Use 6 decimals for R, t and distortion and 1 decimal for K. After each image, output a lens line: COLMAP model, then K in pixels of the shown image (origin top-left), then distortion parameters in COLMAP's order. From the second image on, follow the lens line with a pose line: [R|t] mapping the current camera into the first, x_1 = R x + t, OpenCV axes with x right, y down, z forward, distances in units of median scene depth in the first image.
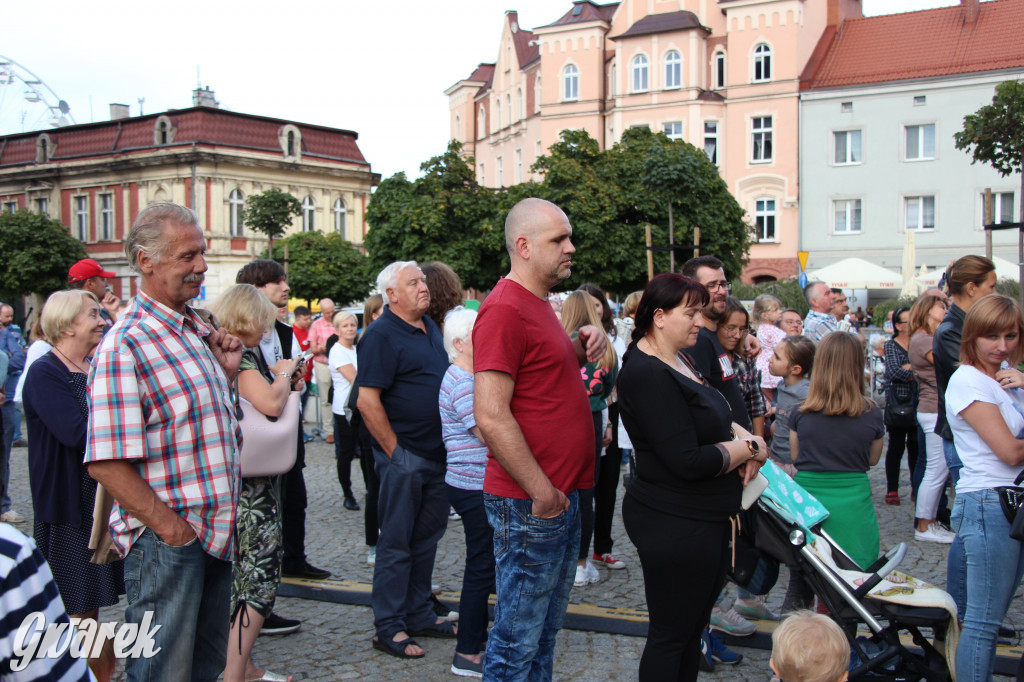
lens RADIAL K [[1153.3, 0, 512.0], [0, 1153.3, 341.0], [0, 0, 1]] dist [-0.084210, 0.353257]
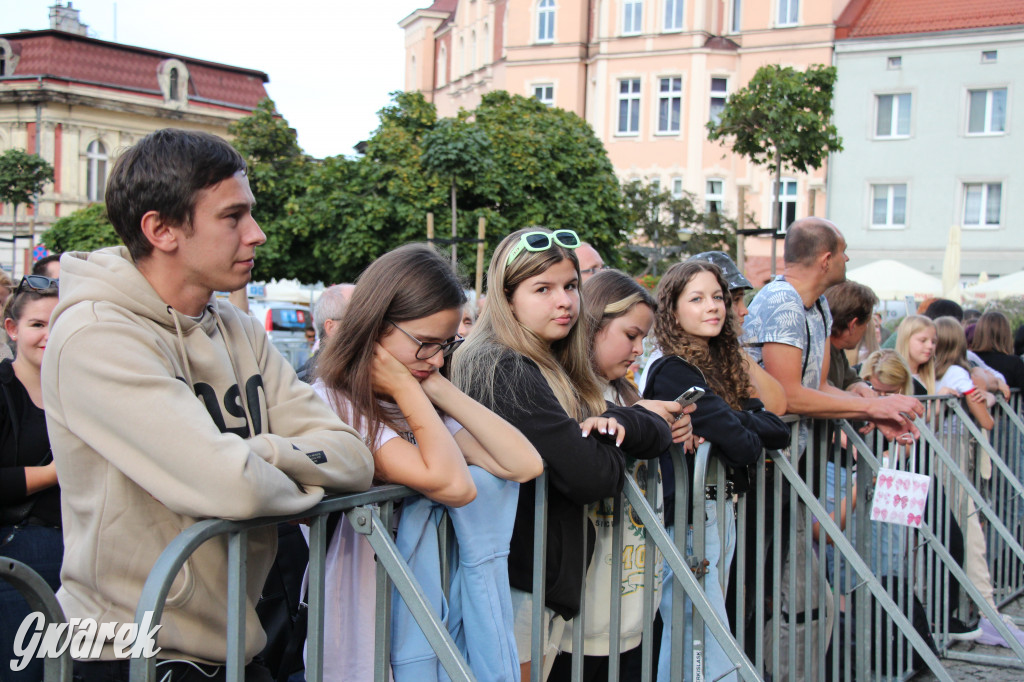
lens RADIAL K [[1540.8, 0, 512.0], [0, 1540.8, 341.0], [0, 0, 1]] dist [0.028159, 0.673176]
pose [[0.999115, 0.039214, -0.015202, 0.057634], [-0.039340, 0.999193, -0.008077, -0.000016], [0.014873, 0.008668, 0.999852, -0.036990]]
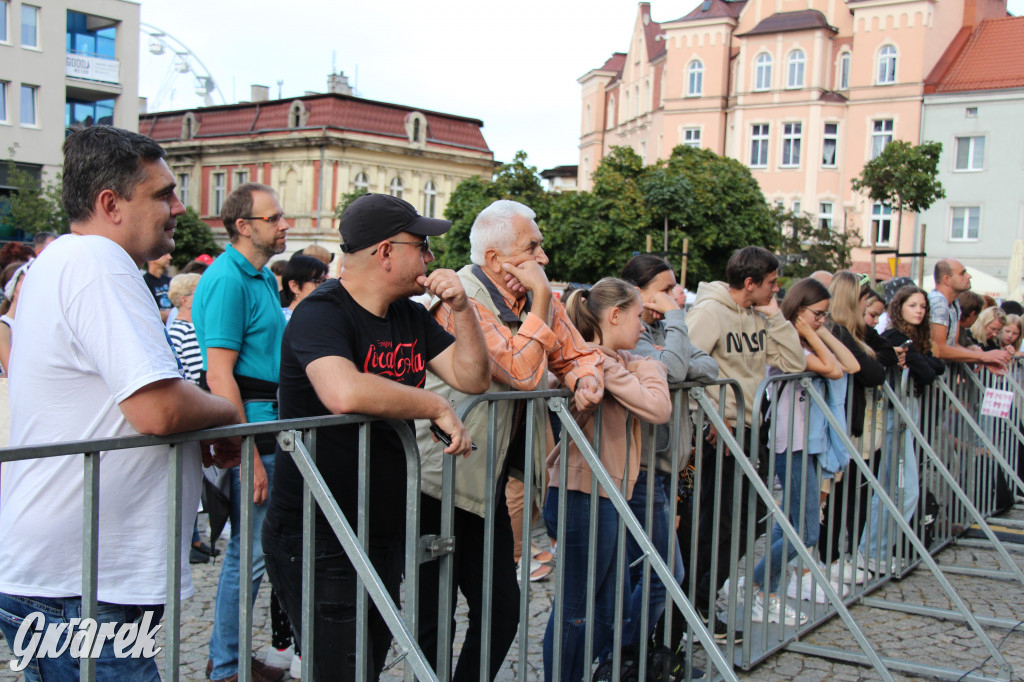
lens RADIAL K [[1231.7, 0, 512.0], [0, 1231.7, 341.0], [0, 0, 1]] dist [-0.064454, 0.414668]
pose [[0.990856, 0.055263, -0.123089, 0.040902], [-0.054391, 0.998465, 0.010434, 0.002027], [0.123476, -0.003643, 0.992341, -0.093893]]
